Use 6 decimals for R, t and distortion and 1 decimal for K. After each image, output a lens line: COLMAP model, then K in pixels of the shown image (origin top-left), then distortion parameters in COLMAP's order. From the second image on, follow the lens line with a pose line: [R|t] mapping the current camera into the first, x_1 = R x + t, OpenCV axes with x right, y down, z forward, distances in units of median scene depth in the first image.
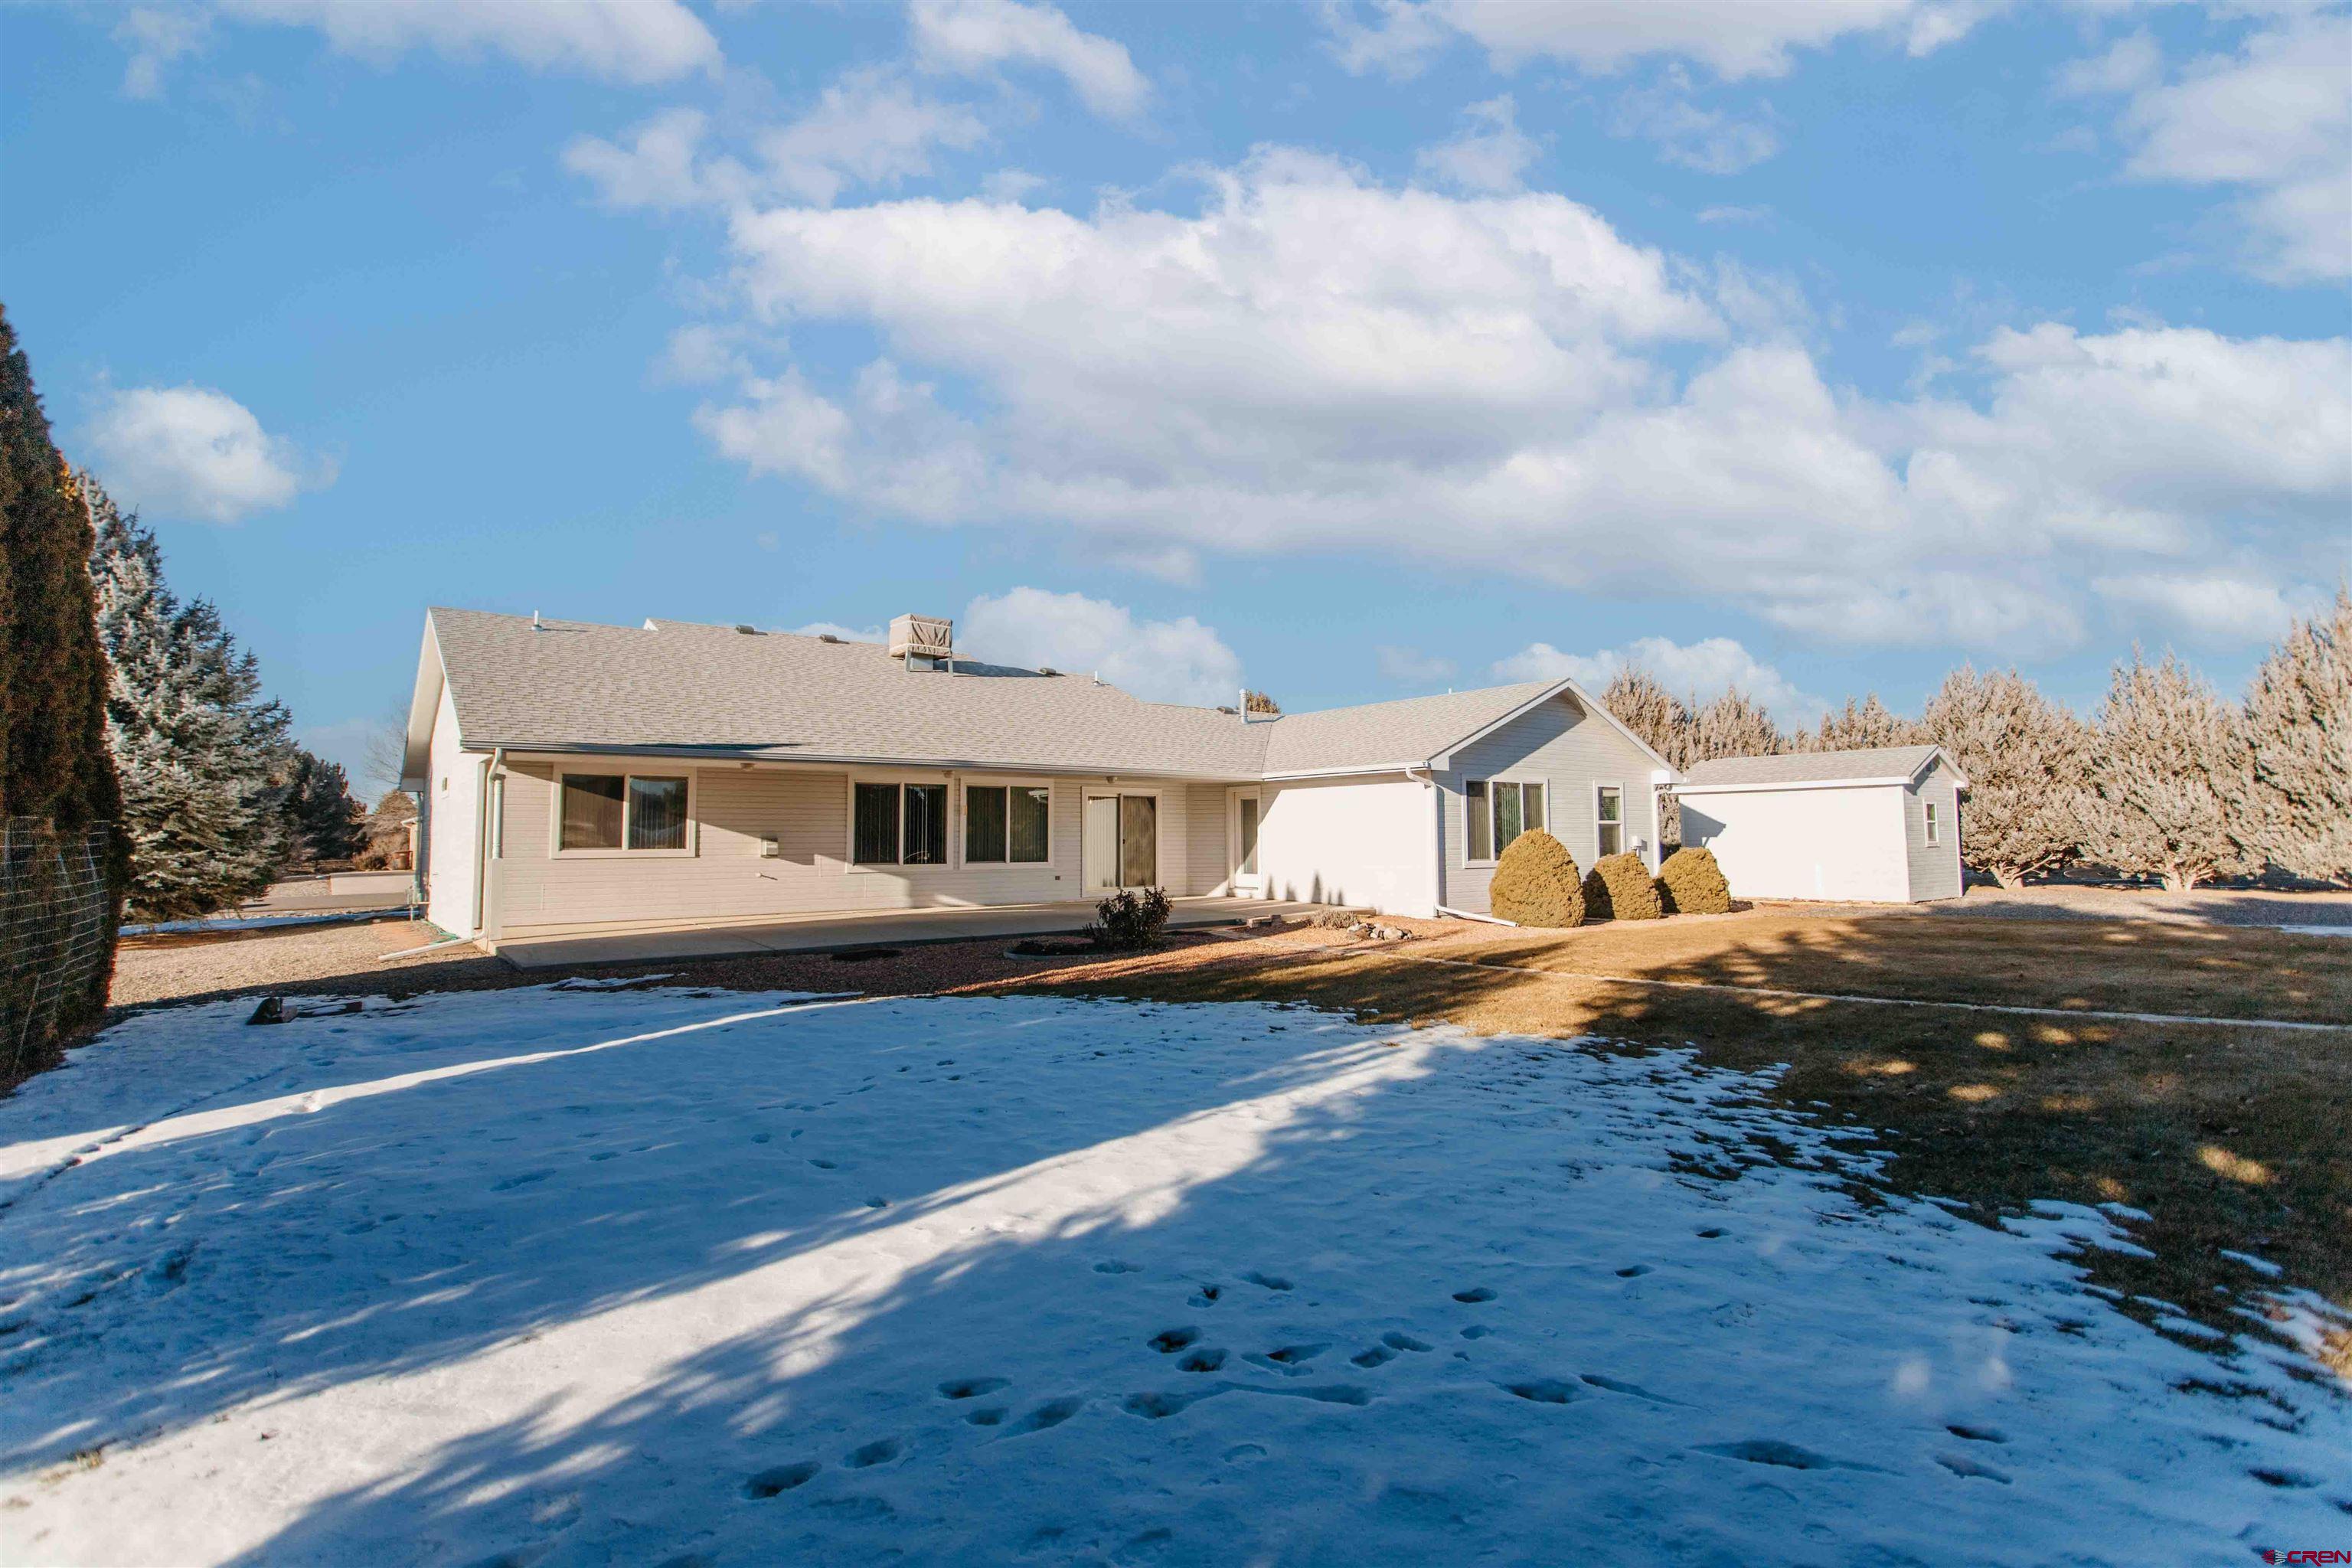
lens RADIAL K [[1118.8, 0, 1180.6], [0, 1118.8, 771.0], [0, 0, 1]] dist [0.001914, 0.001400]
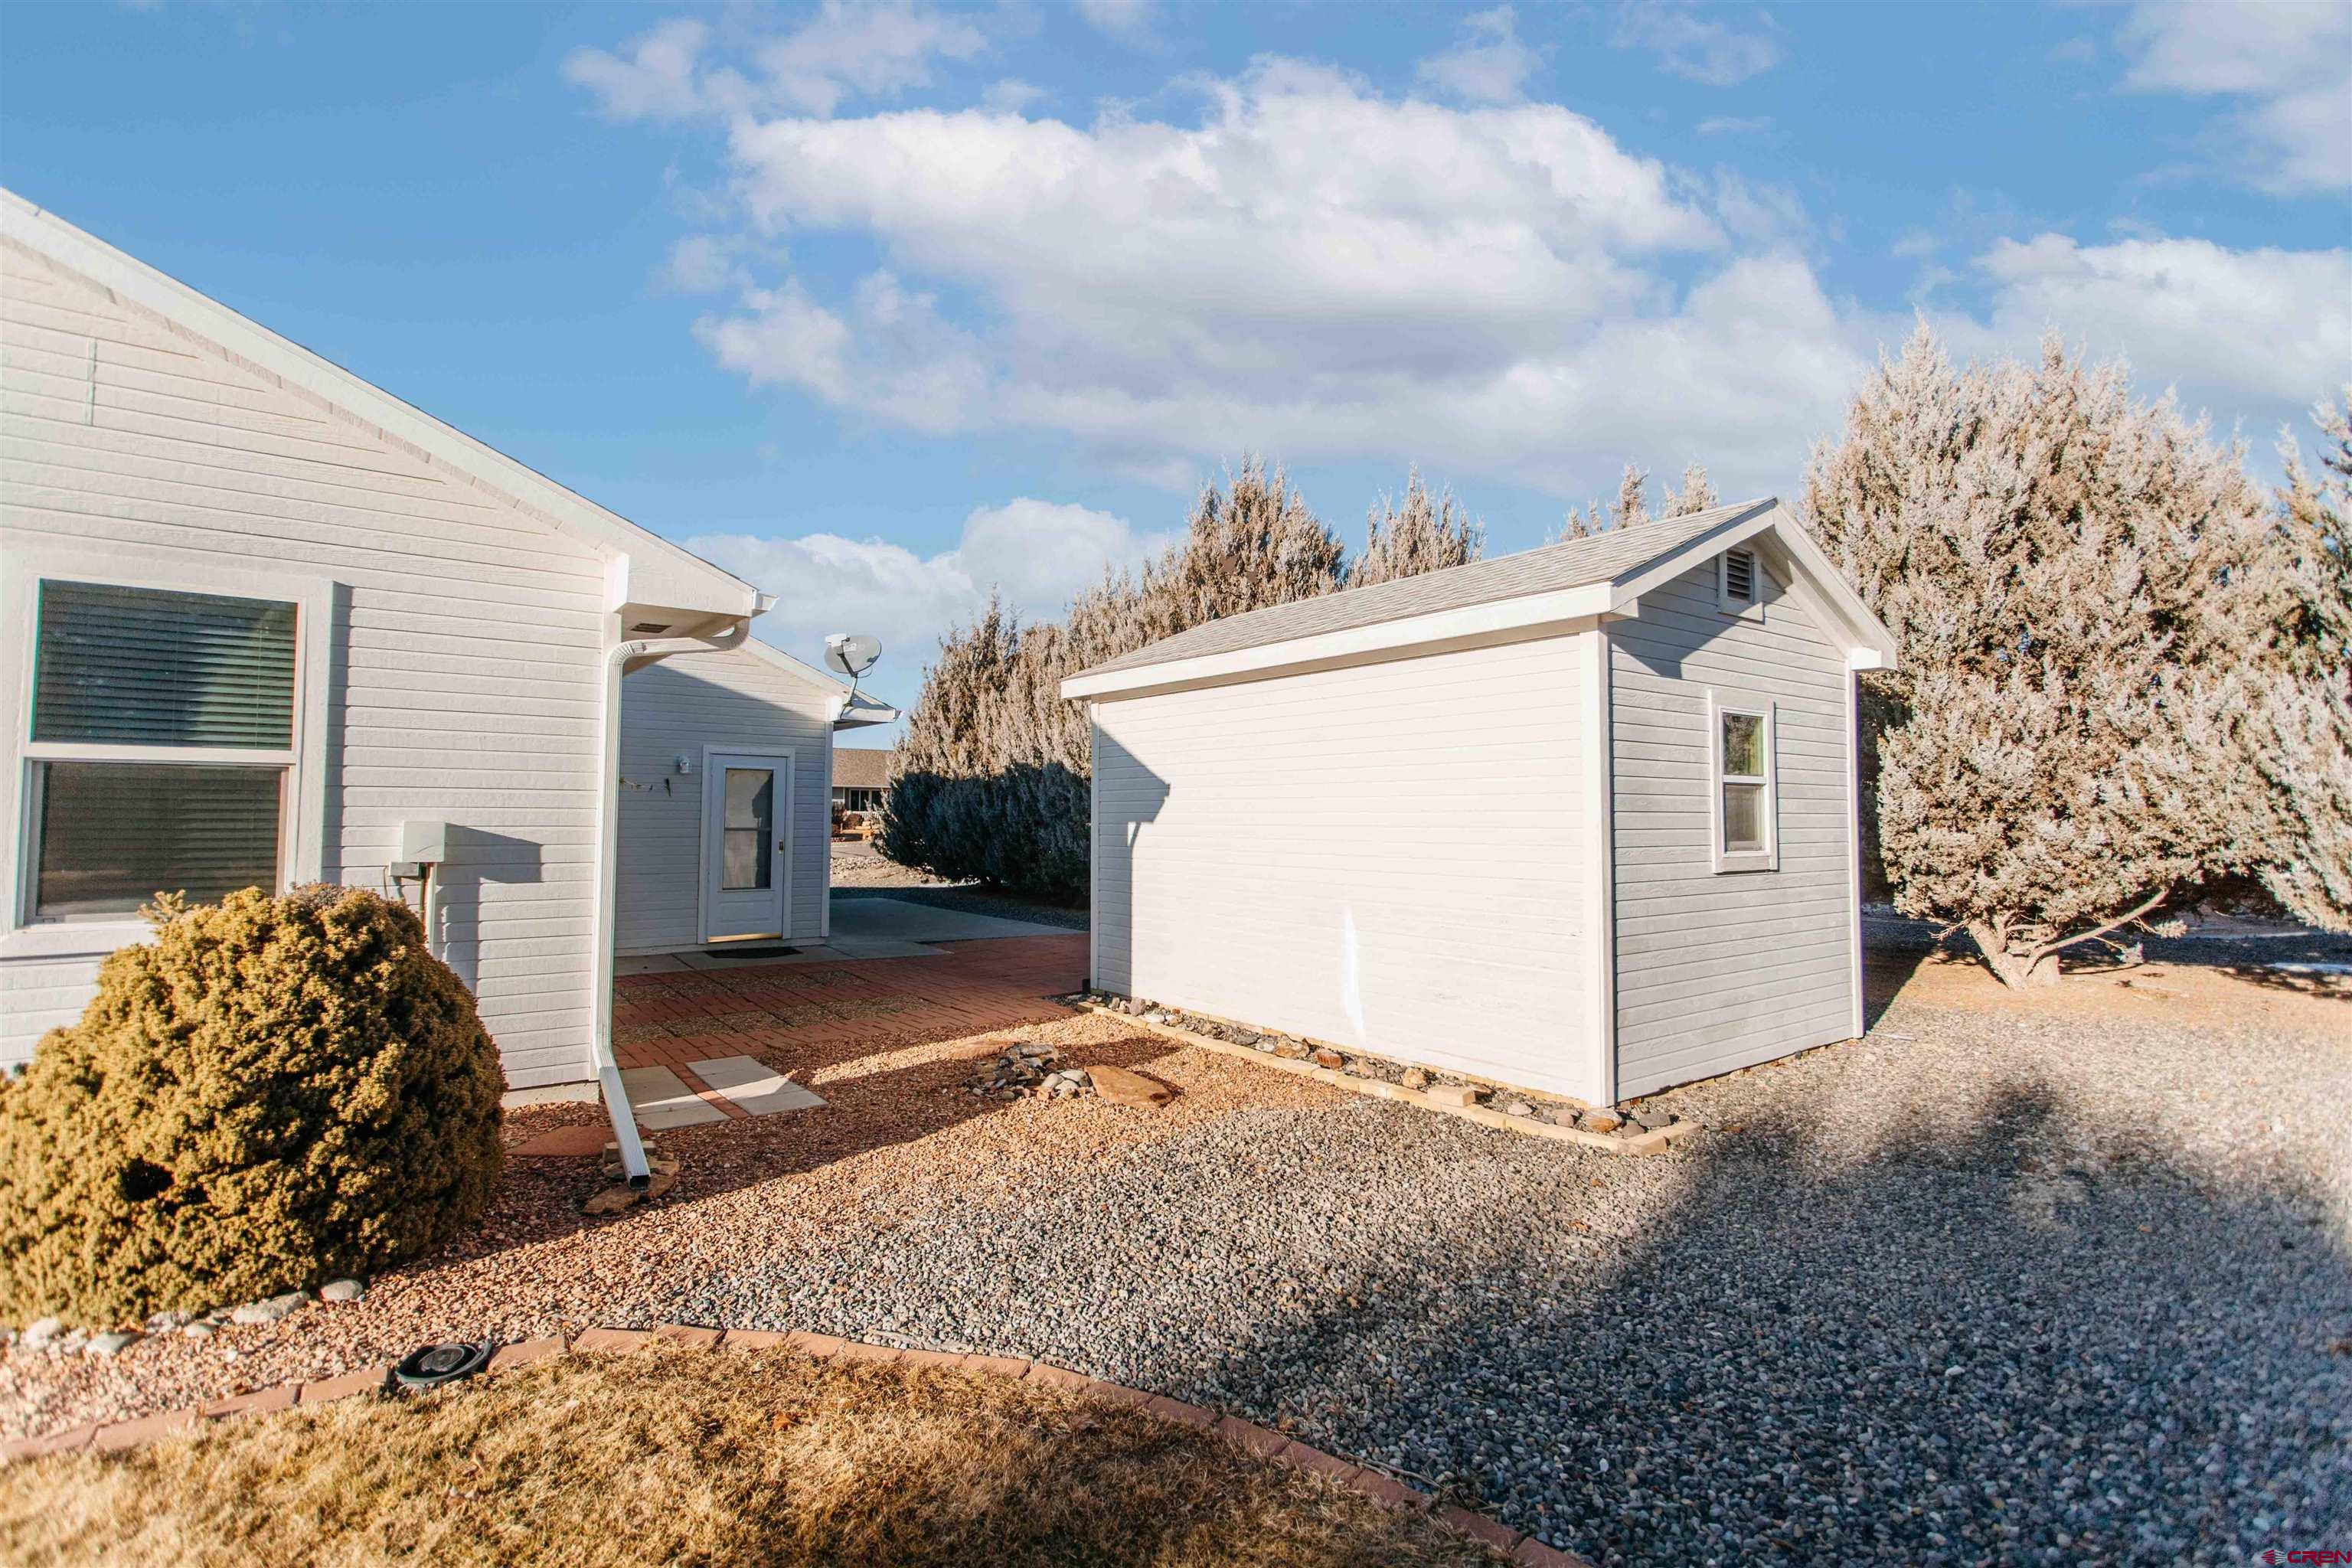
lens RADIAL K [[1118.8, 0, 1180.6], [0, 1118.8, 771.0], [0, 0, 1]] dist [0.001914, 0.001400]
pose [[0.999864, 0.013661, -0.009238, 0.517309], [-0.013443, 0.999638, 0.023306, 0.037214], [0.009553, -0.023179, 0.999686, 0.701238]]
